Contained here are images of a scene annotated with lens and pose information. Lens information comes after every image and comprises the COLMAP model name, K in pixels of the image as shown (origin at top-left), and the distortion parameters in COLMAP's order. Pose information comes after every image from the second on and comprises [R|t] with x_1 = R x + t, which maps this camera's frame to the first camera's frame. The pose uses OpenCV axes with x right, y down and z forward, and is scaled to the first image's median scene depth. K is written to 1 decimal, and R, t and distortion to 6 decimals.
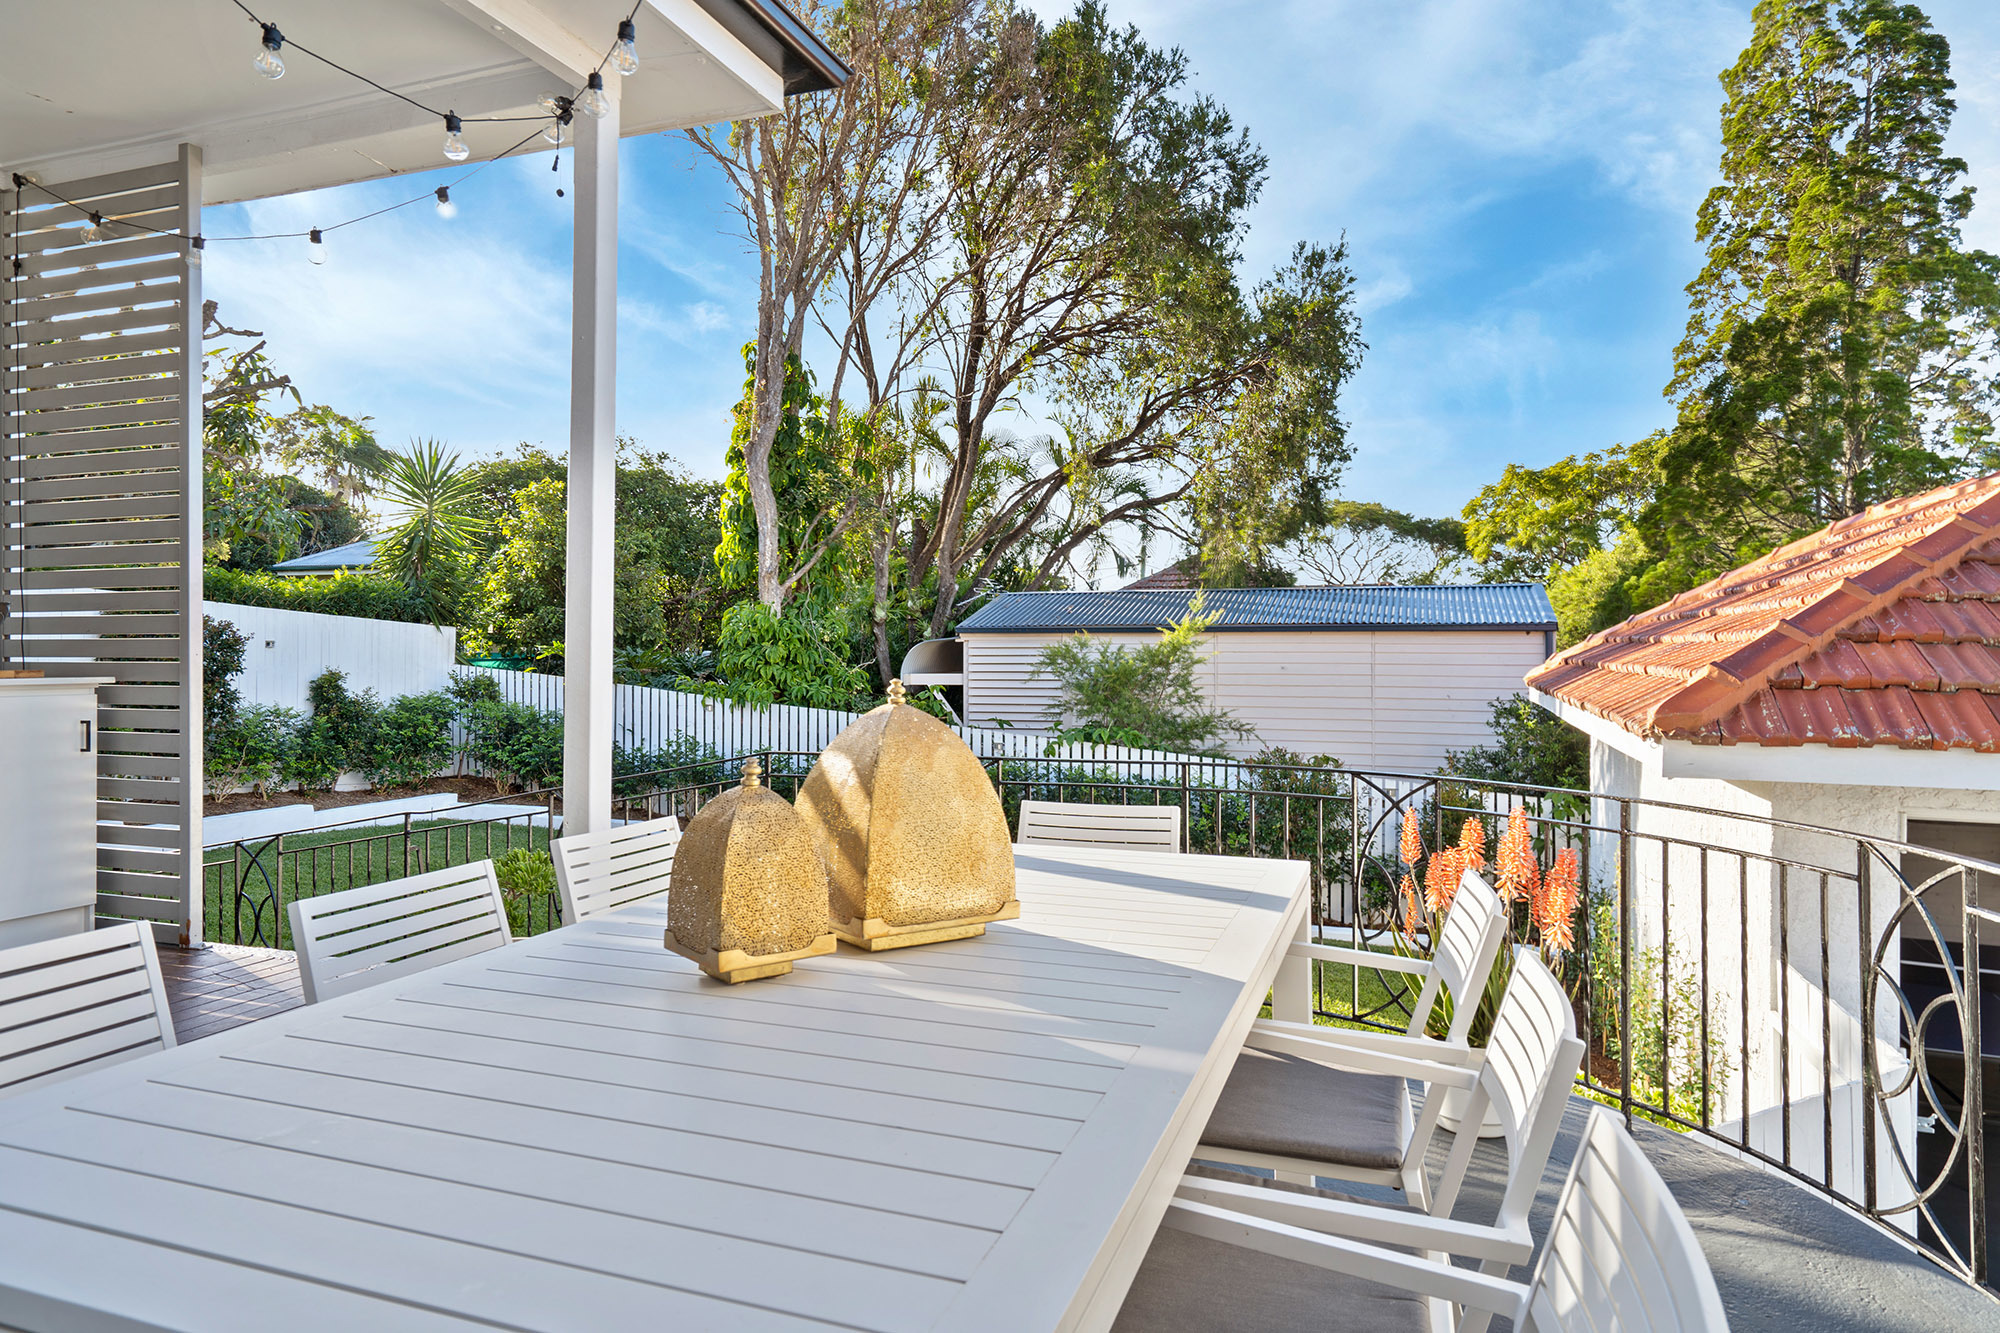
lens RADIAL K [[1205.9, 0, 1000.0], [0, 1205.9, 666.5], [0, 0, 1]] dist [-0.000213, 0.000467]
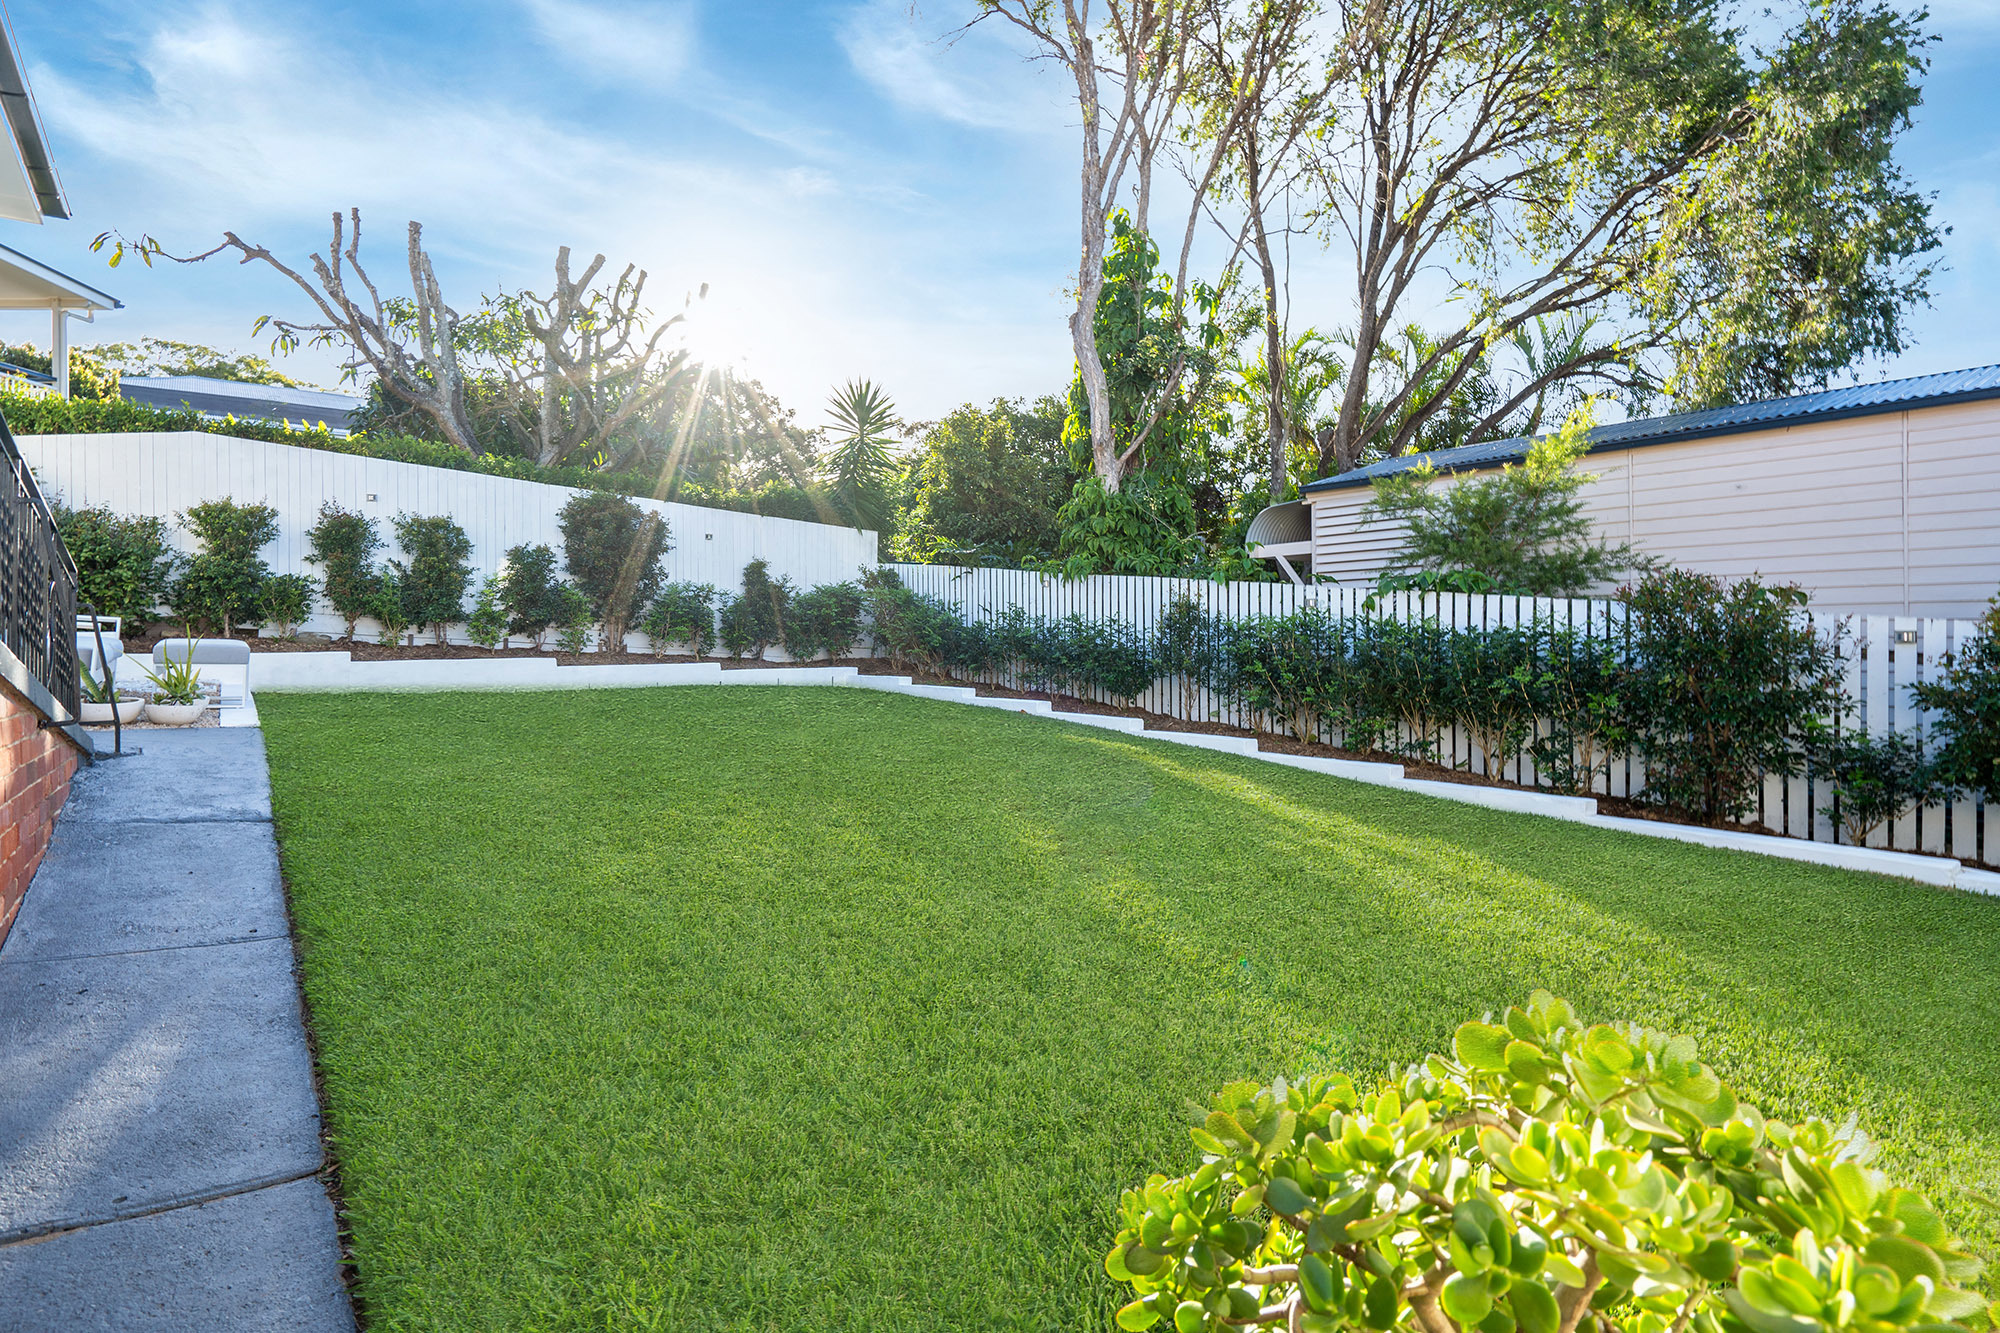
lens RADIAL K [[973.6, 0, 1000.0], [0, 973.6, 666.5], [0, 0, 1]] dist [-0.001394, 0.000157]
pose [[0.847938, 0.002830, -0.530088, 0.167787], [0.004162, 0.999919, 0.011996, 0.096348], [0.530079, -0.012378, 0.847858, 0.279636]]
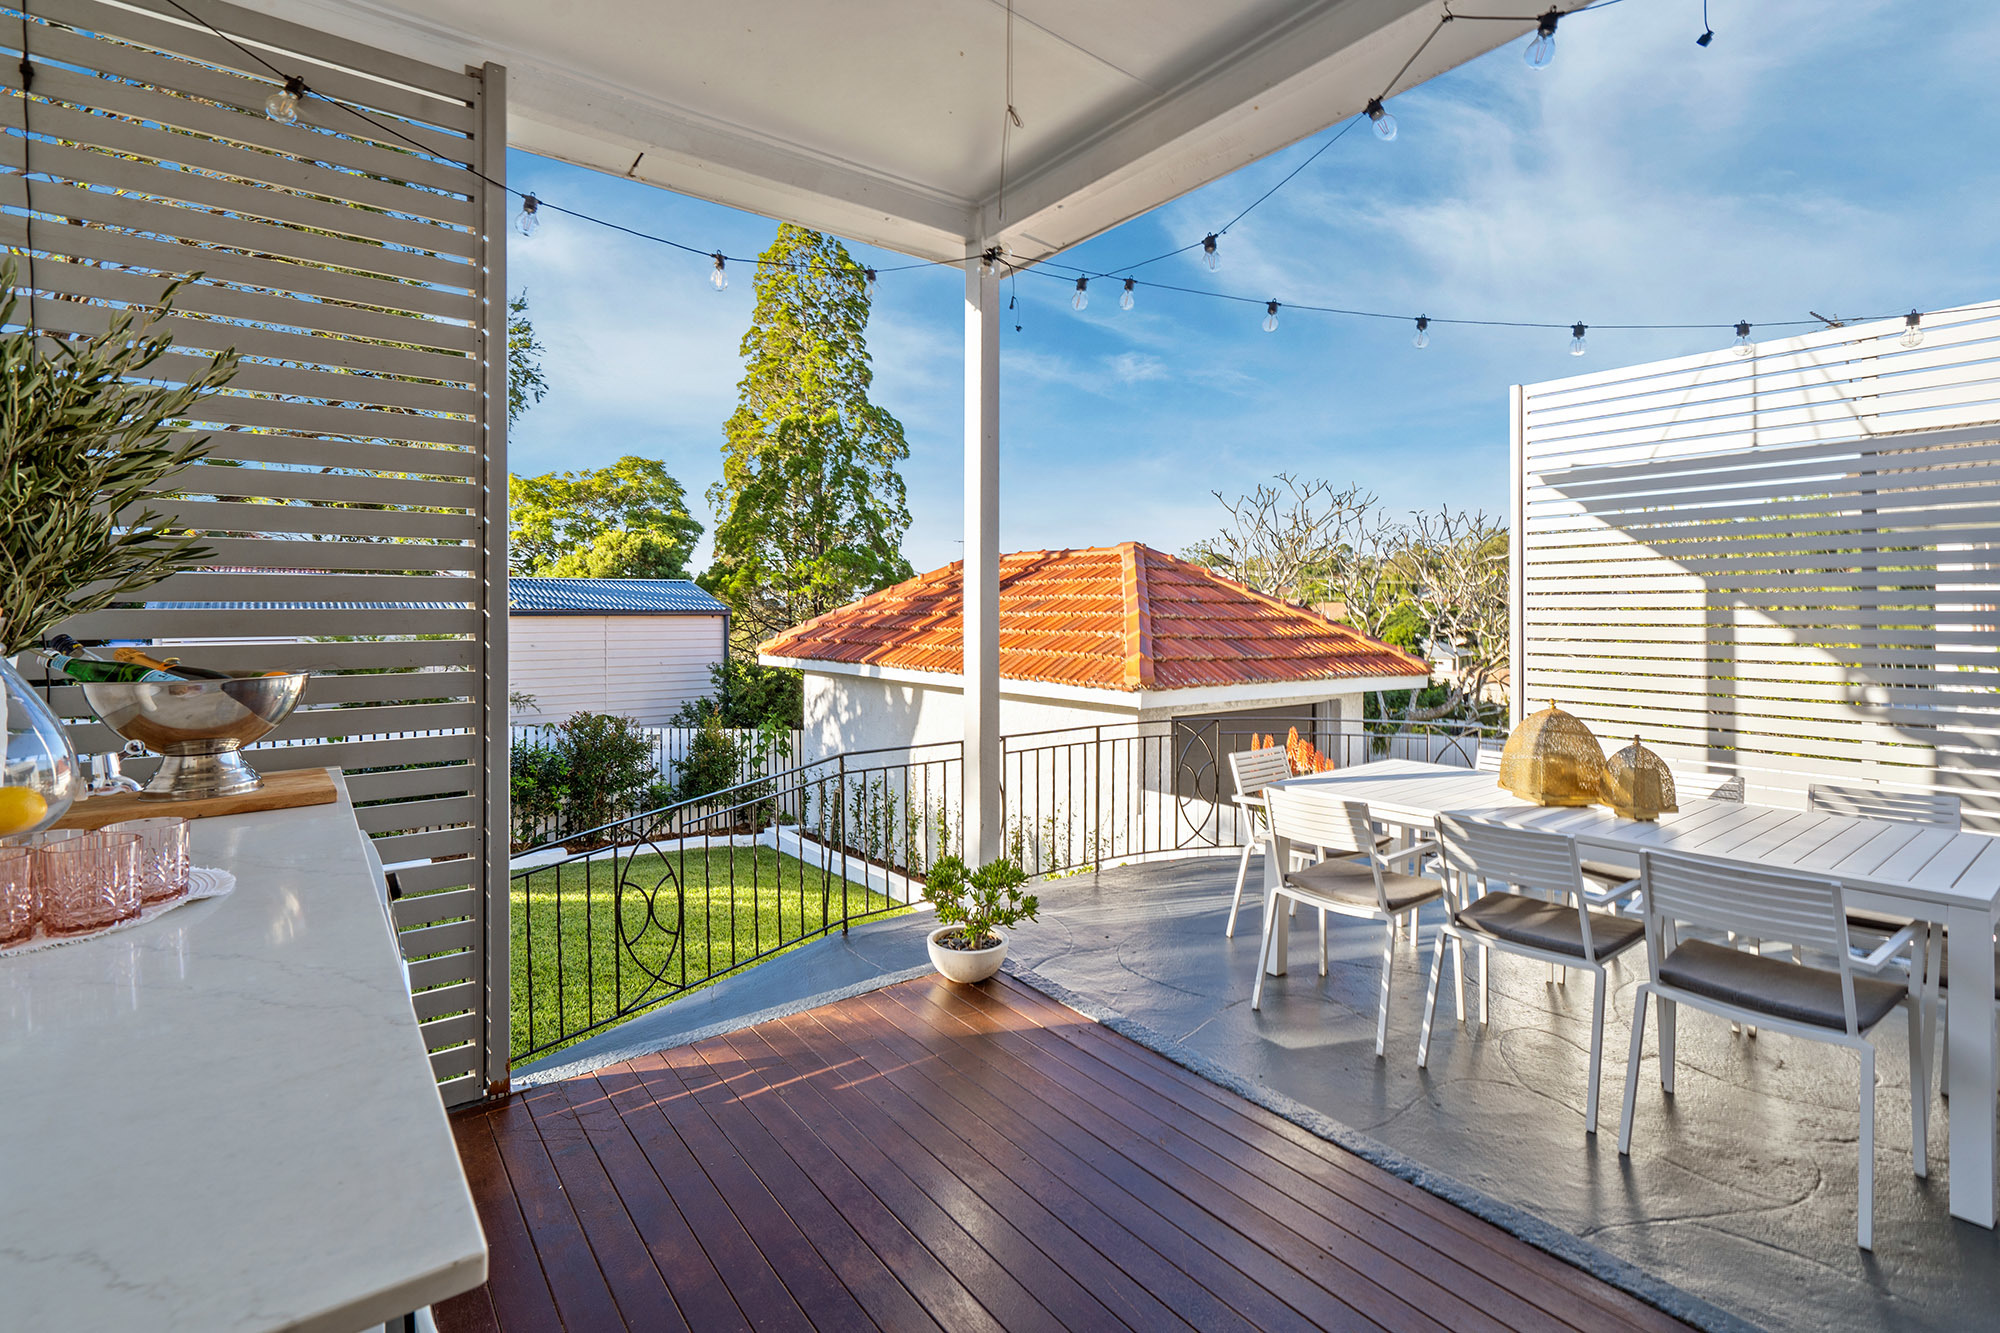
lens RADIAL K [[945.7, 0, 1000.0], [0, 945.7, 666.5], [0, 0, 1]] dist [-0.000395, -0.000105]
pose [[0.554565, -0.032429, 0.831508, -0.286957], [0.002131, 0.999292, 0.037551, -0.010739], [-0.832138, -0.019053, 0.554242, 0.092747]]
